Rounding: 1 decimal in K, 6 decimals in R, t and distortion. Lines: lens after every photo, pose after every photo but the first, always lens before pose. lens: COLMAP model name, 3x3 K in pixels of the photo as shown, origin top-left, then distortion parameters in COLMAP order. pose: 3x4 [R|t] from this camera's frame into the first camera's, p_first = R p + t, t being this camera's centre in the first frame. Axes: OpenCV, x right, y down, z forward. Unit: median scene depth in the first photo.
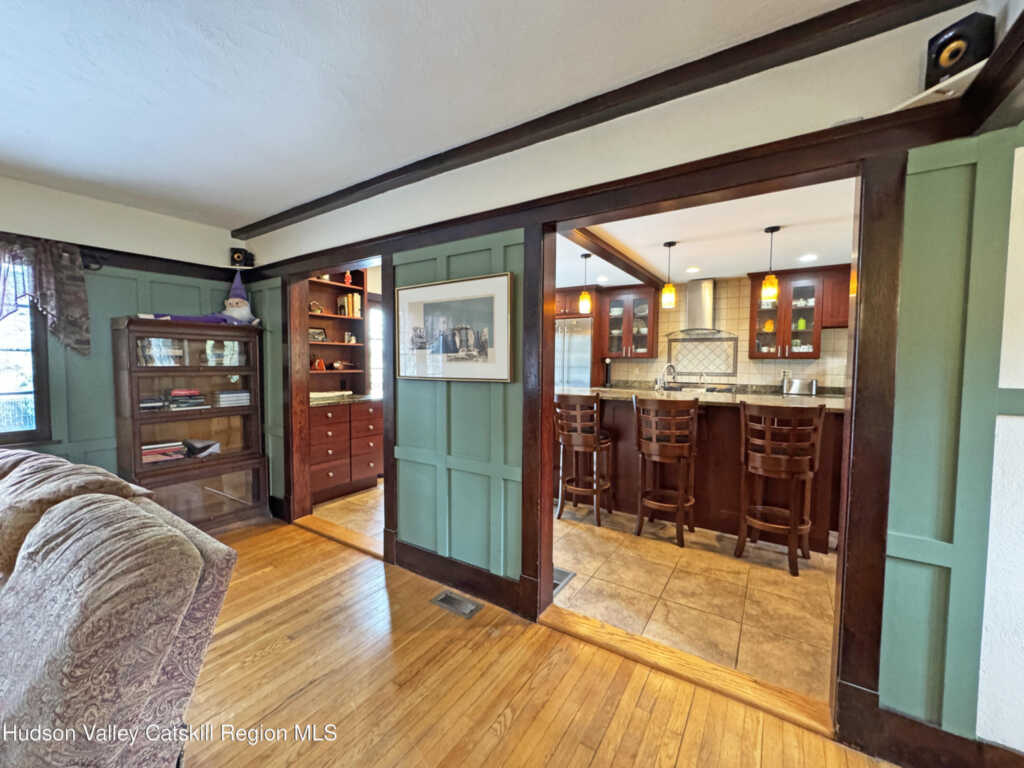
lens RADIAL K [[409.9, 0, 517.8], [0, 409.9, 381.2], [0, 0, 1]] dist [0.004621, 0.000107]
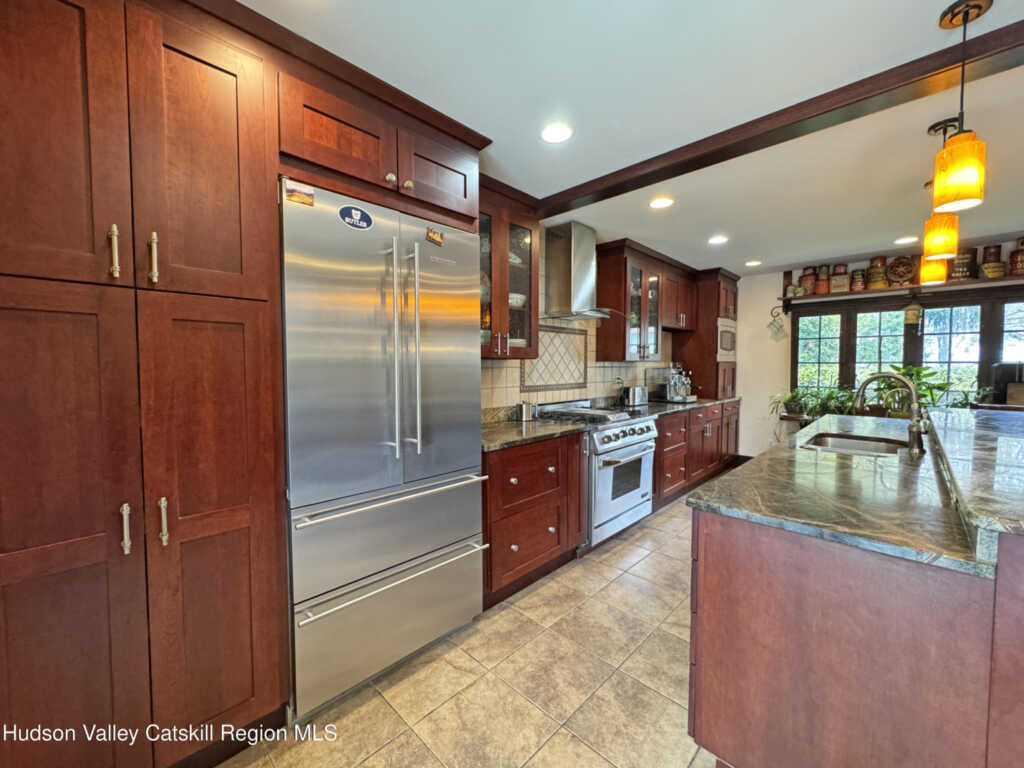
lens RADIAL K [[409.9, 0, 510.2], [0, 409.9, 380.9], [0, 0, 1]] dist [0.004621, 0.000107]
pose [[0.196805, -0.046741, 0.979328, -0.151693], [0.048105, 0.998120, 0.037971, -0.053949], [-0.979262, 0.039638, 0.198684, 0.978089]]
